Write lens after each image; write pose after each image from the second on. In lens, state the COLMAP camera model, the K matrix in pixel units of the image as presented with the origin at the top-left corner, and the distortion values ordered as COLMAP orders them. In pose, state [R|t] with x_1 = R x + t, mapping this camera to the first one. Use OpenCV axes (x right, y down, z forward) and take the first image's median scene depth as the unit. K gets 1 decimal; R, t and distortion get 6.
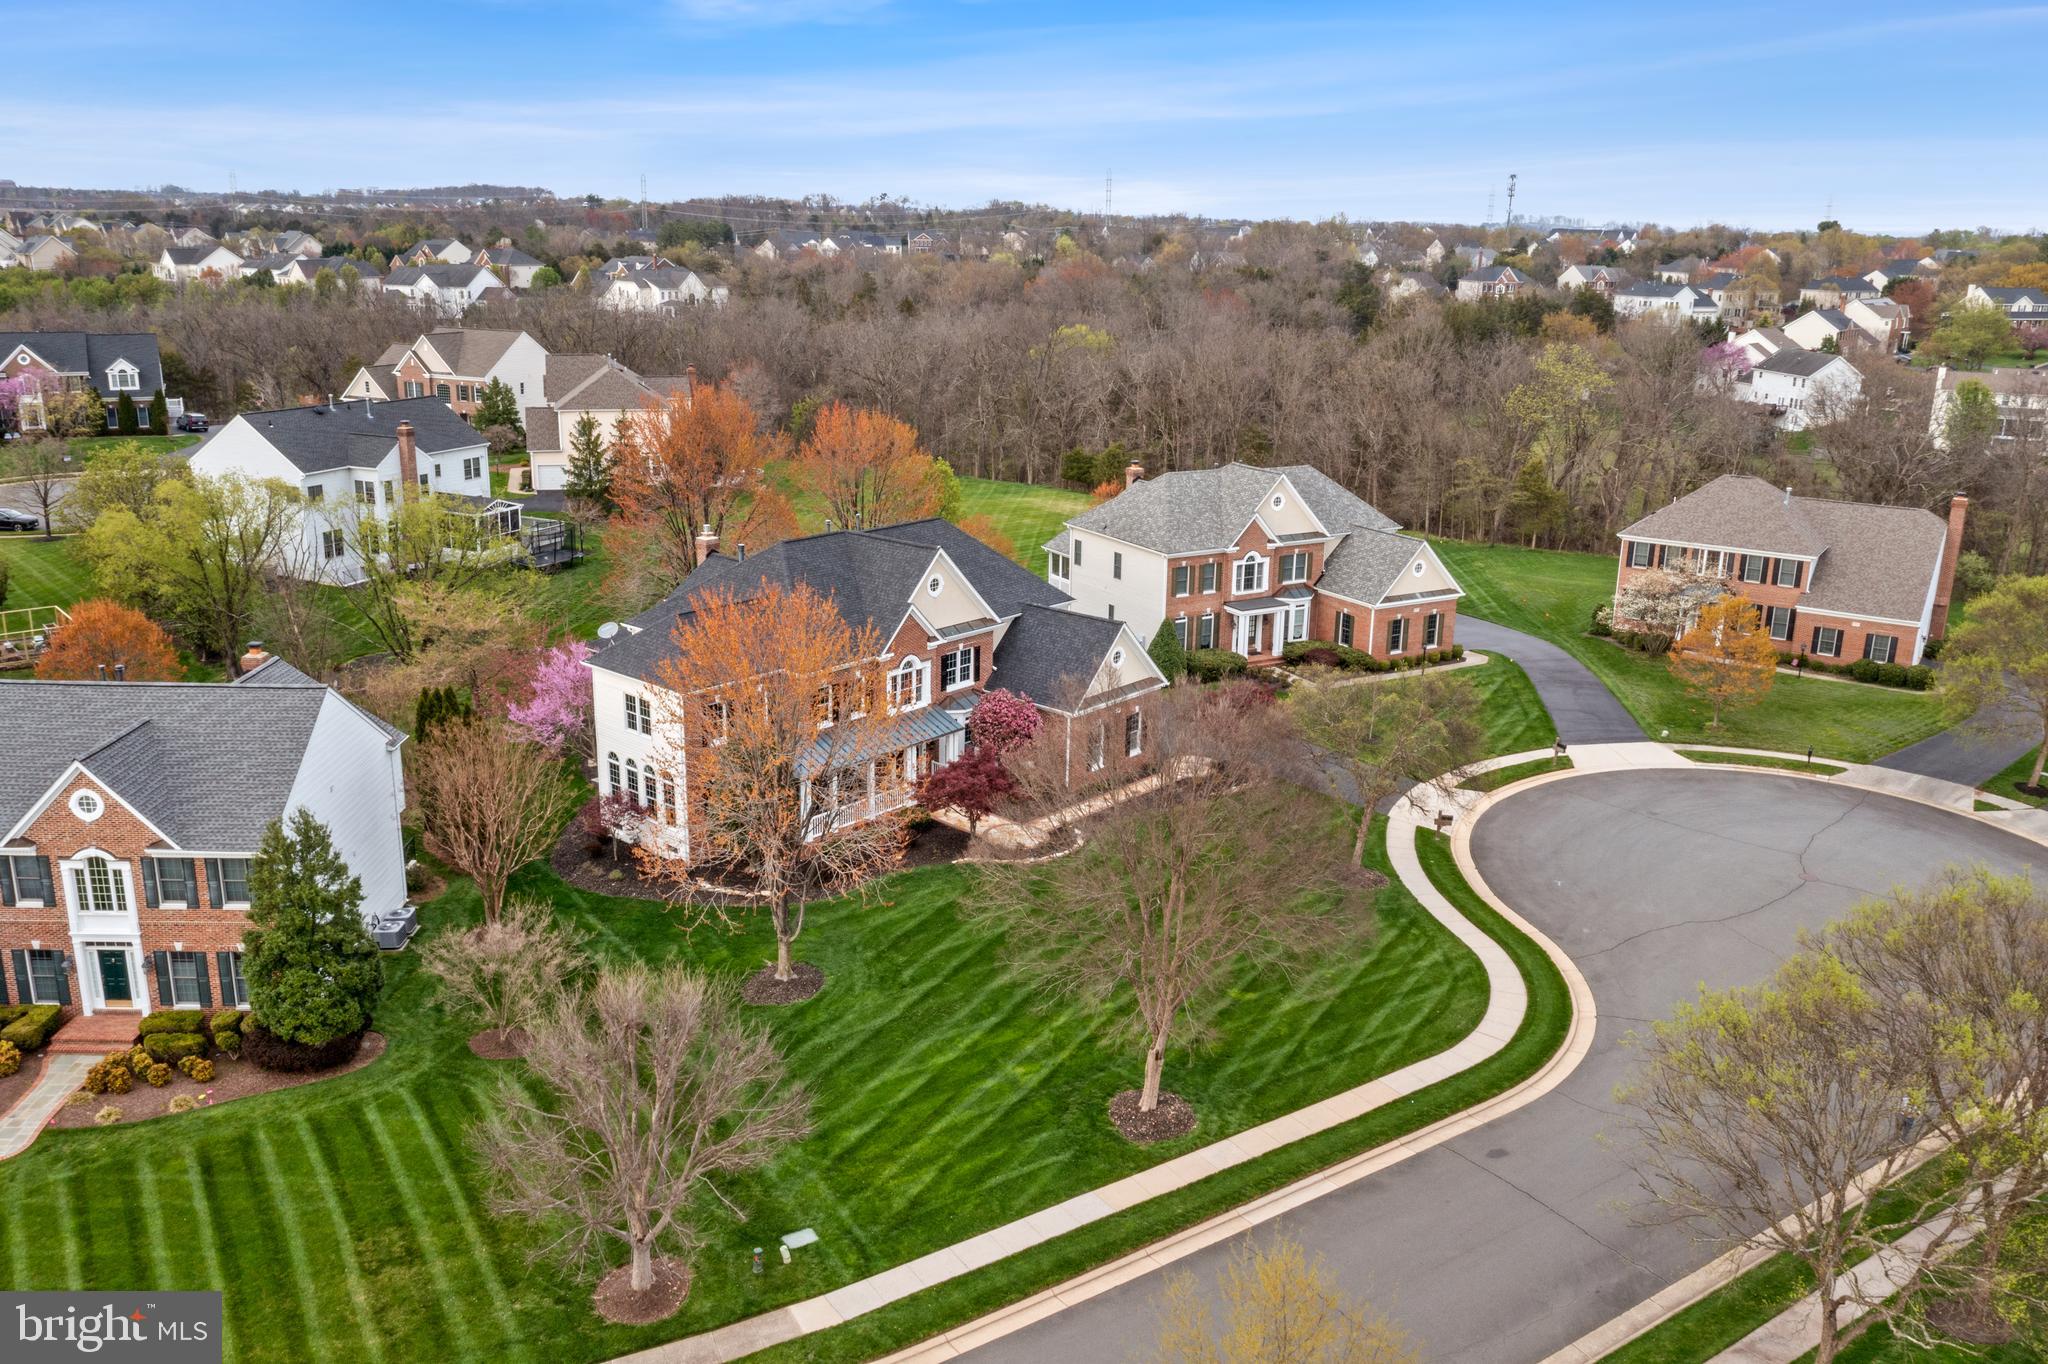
lens RADIAL K [[1631.8, 0, 1039.6], [0, 1631.8, 683.7], [0, 0, 1]] dist [-0.001044, 0.007697]
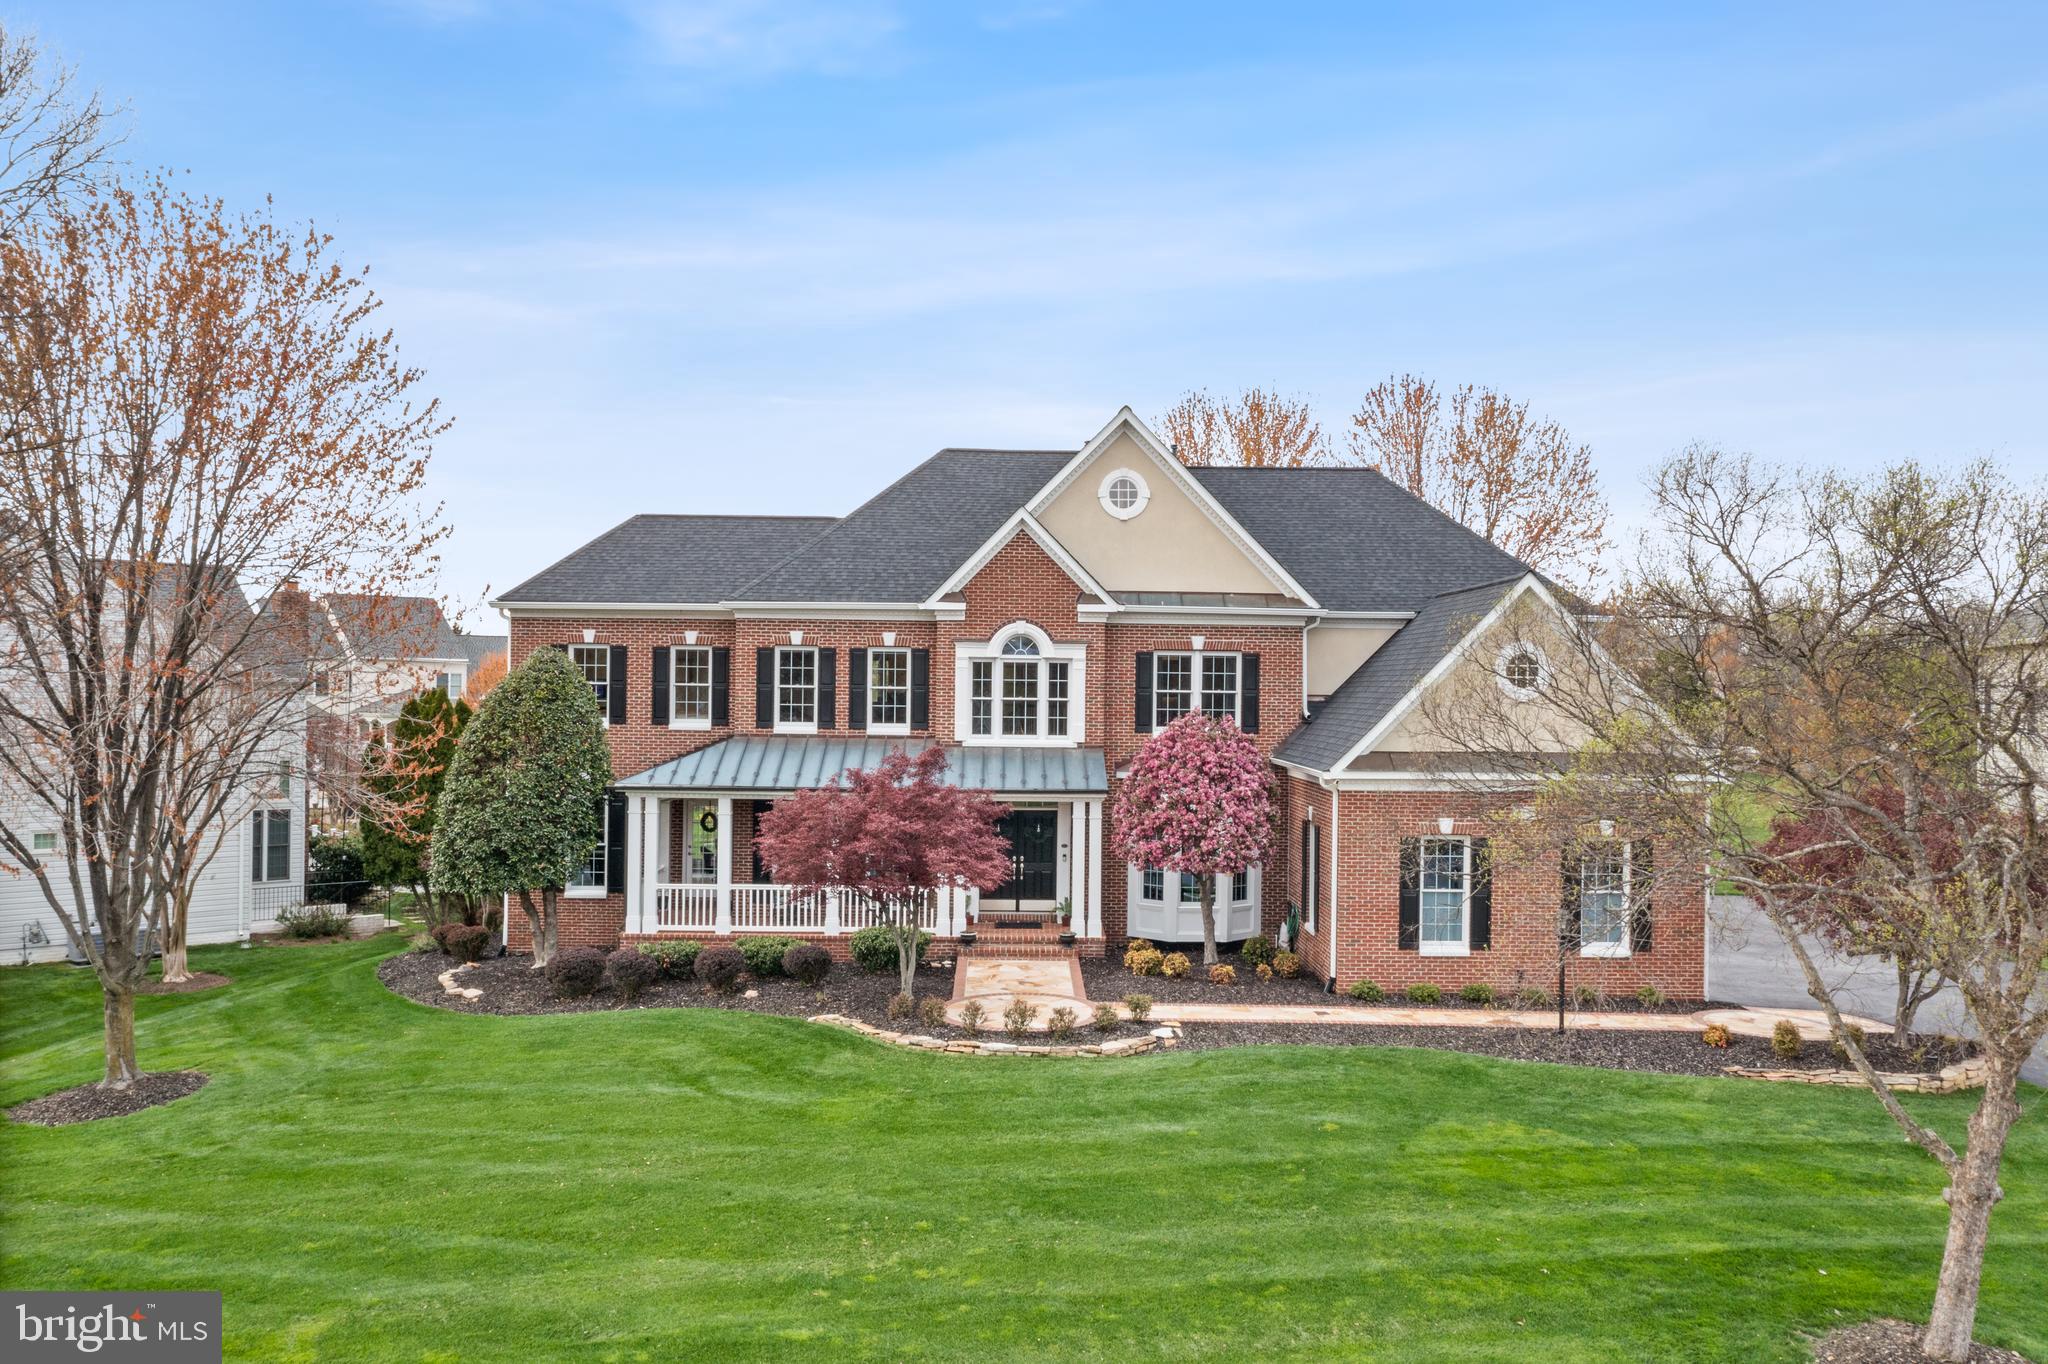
lens RADIAL K [[1631.8, 0, 1039.6], [0, 1631.8, 683.7], [0, 0, 1]] dist [-0.001044, 0.007697]
pose [[0.668732, -0.014331, -0.743365, 0.258748], [-0.202925, 0.958337, -0.201027, 0.087903], [0.715275, 0.285281, 0.637963, 0.669697]]
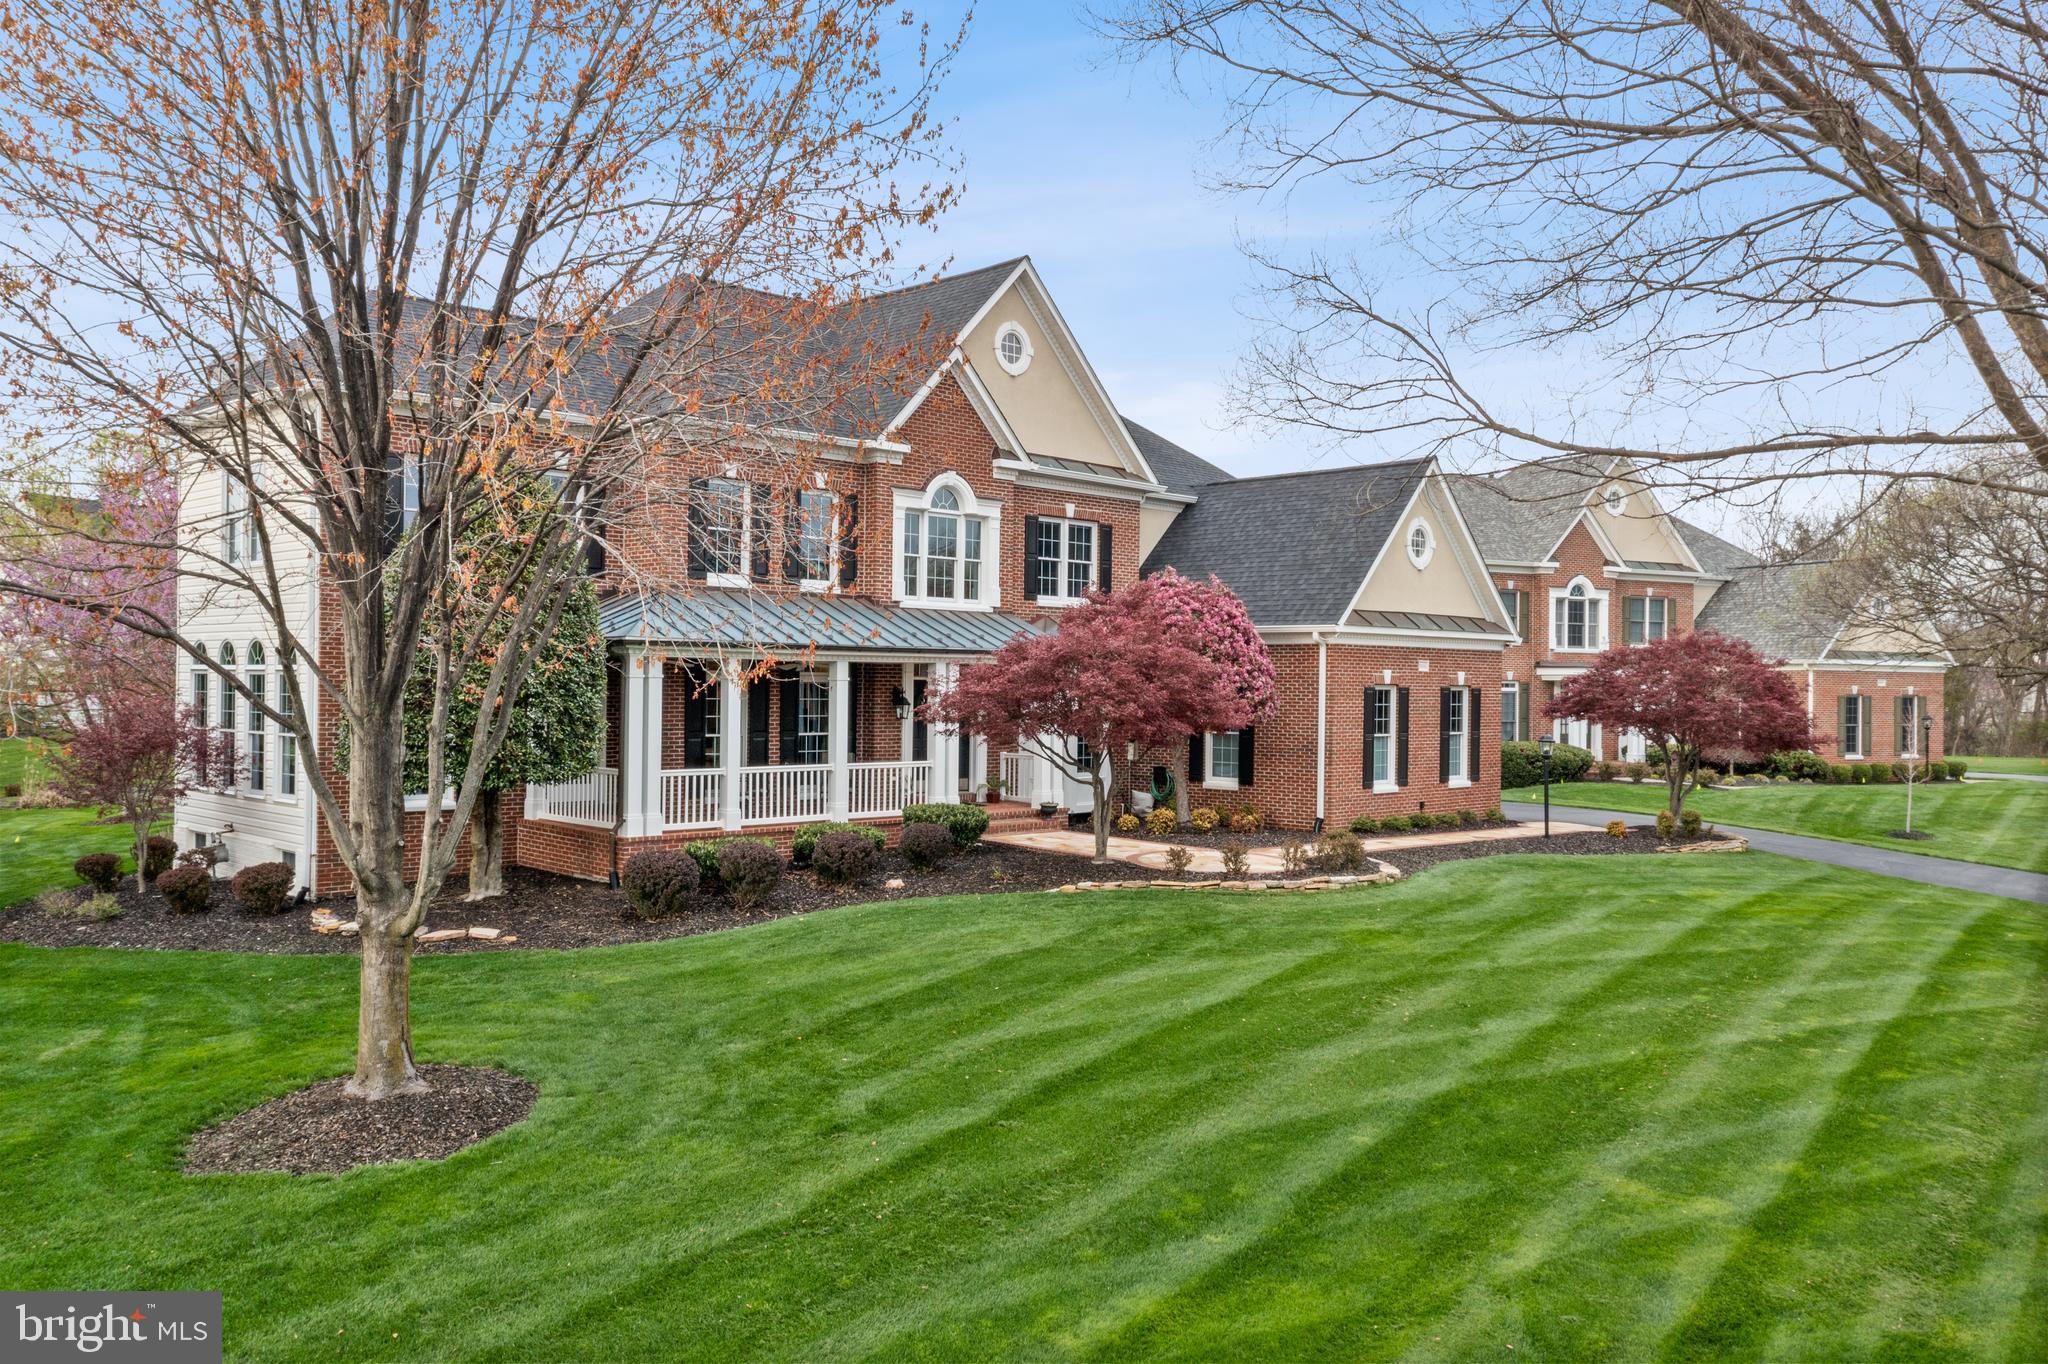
lens RADIAL K [[1631.8, 0, 1039.6], [0, 1631.8, 683.7], [0, 0, 1]] dist [-0.001044, 0.007697]
pose [[0.997846, -0.011284, -0.064620, -0.027550], [-0.007068, 0.960867, -0.276921, 0.145305], [0.065215, 0.276781, 0.958717, 0.573787]]
